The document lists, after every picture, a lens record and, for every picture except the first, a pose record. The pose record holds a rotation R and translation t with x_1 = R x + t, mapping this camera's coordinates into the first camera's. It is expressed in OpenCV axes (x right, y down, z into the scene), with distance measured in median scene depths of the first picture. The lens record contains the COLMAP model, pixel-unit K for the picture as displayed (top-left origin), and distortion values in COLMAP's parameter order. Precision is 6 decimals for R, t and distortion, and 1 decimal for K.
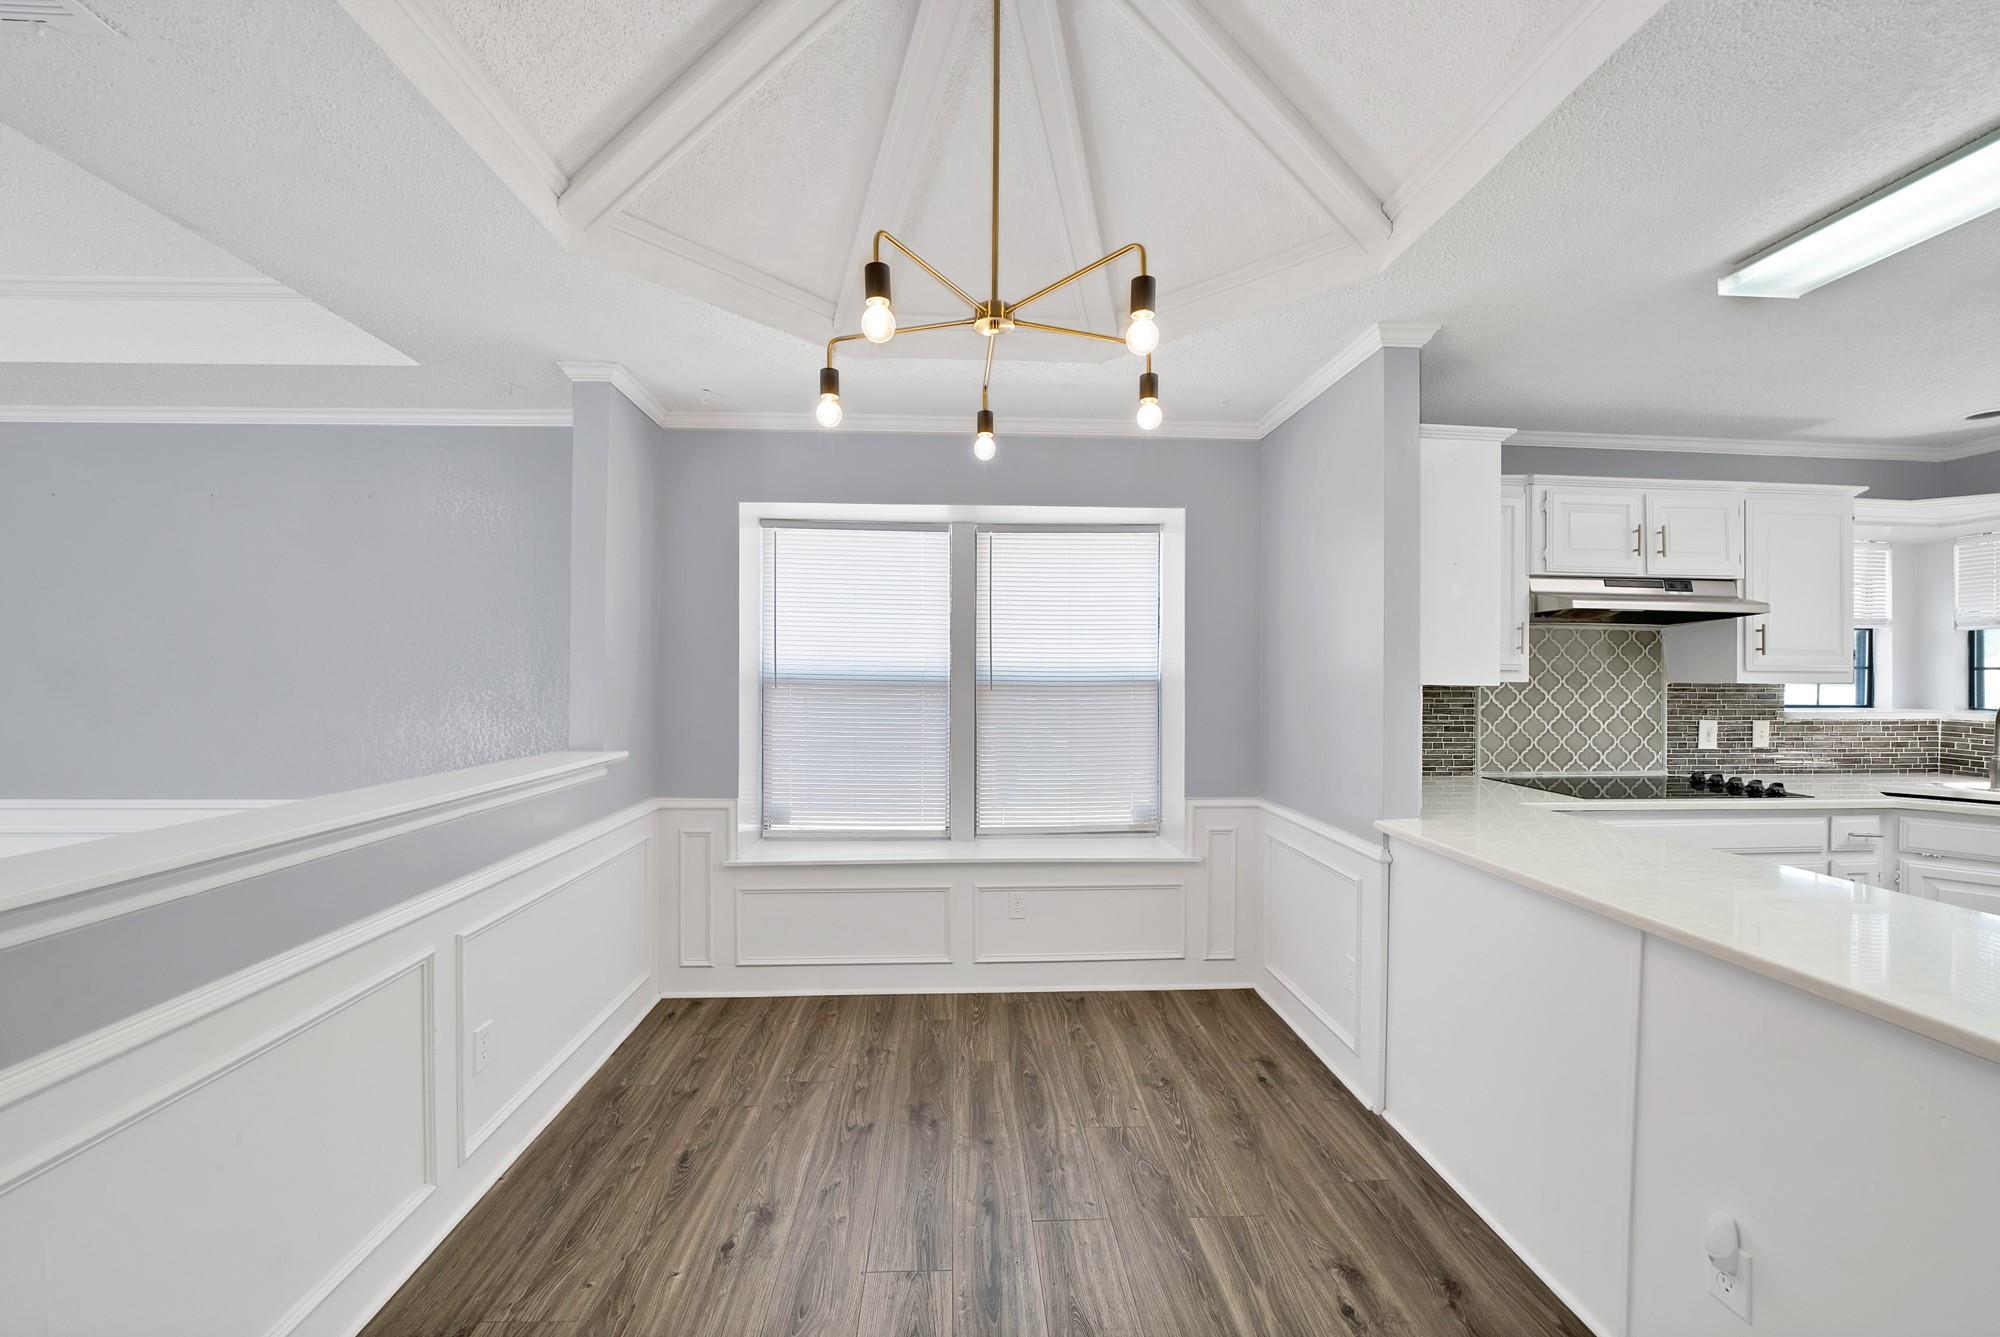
lens RADIAL K [[762.1, 0, 1025.4], [0, 762.1, 670.6], [0, 0, 1]] dist [-0.023006, 0.001451]
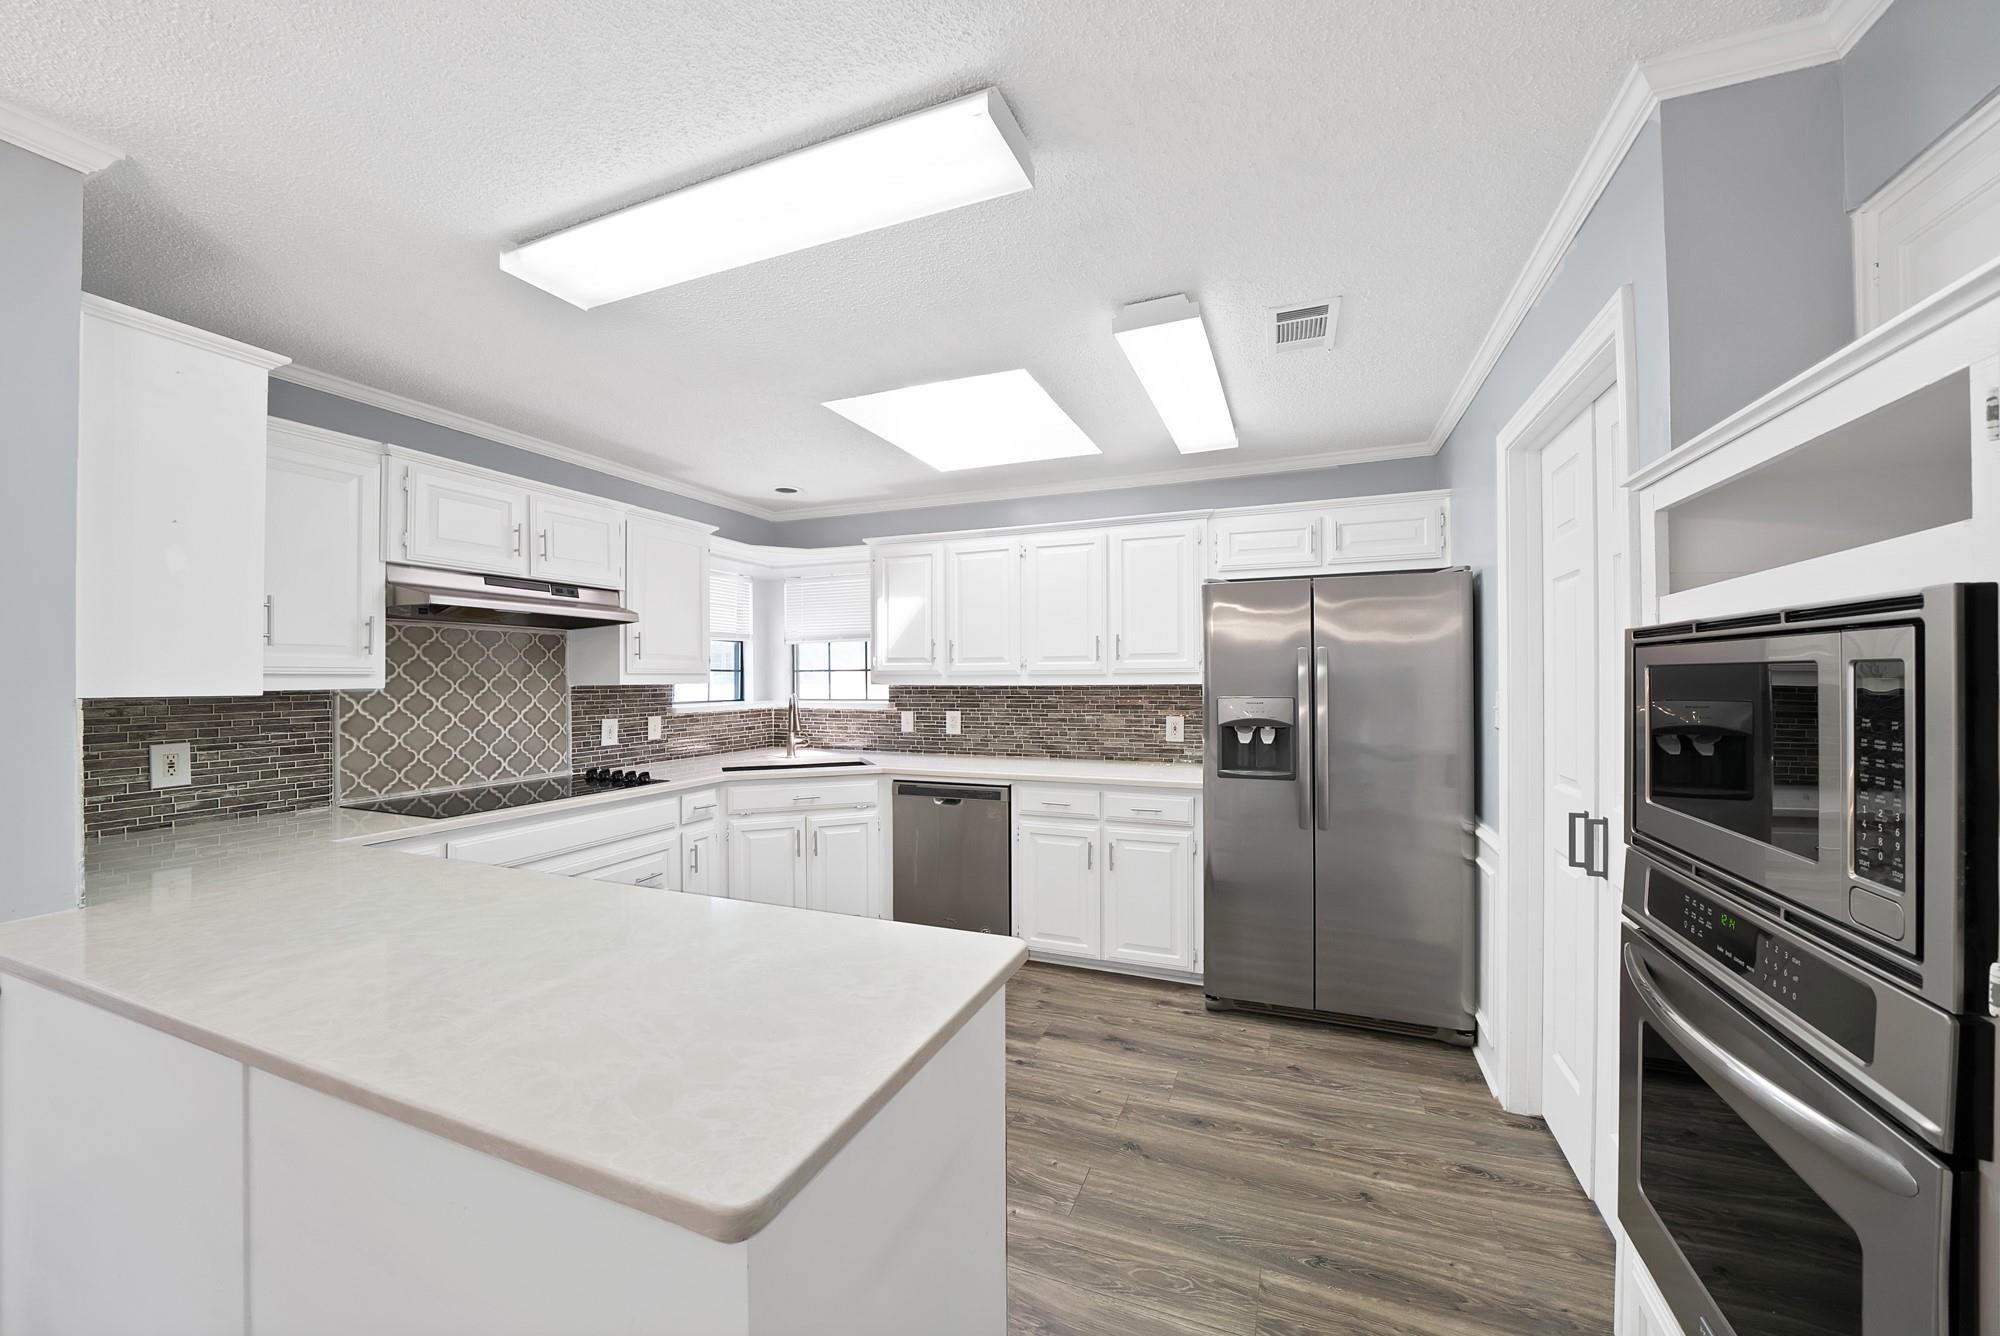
lens RADIAL K [[721.3, 0, 997.7], [0, 721.3, 671.1], [0, 0, 1]] dist [-0.020112, 0.000467]
pose [[0.445423, -0.002403, 0.895317, 0.235618], [0.007202, 0.999974, -0.000900, 0.001588], [-0.895291, 0.006849, 0.445429, 0.029752]]
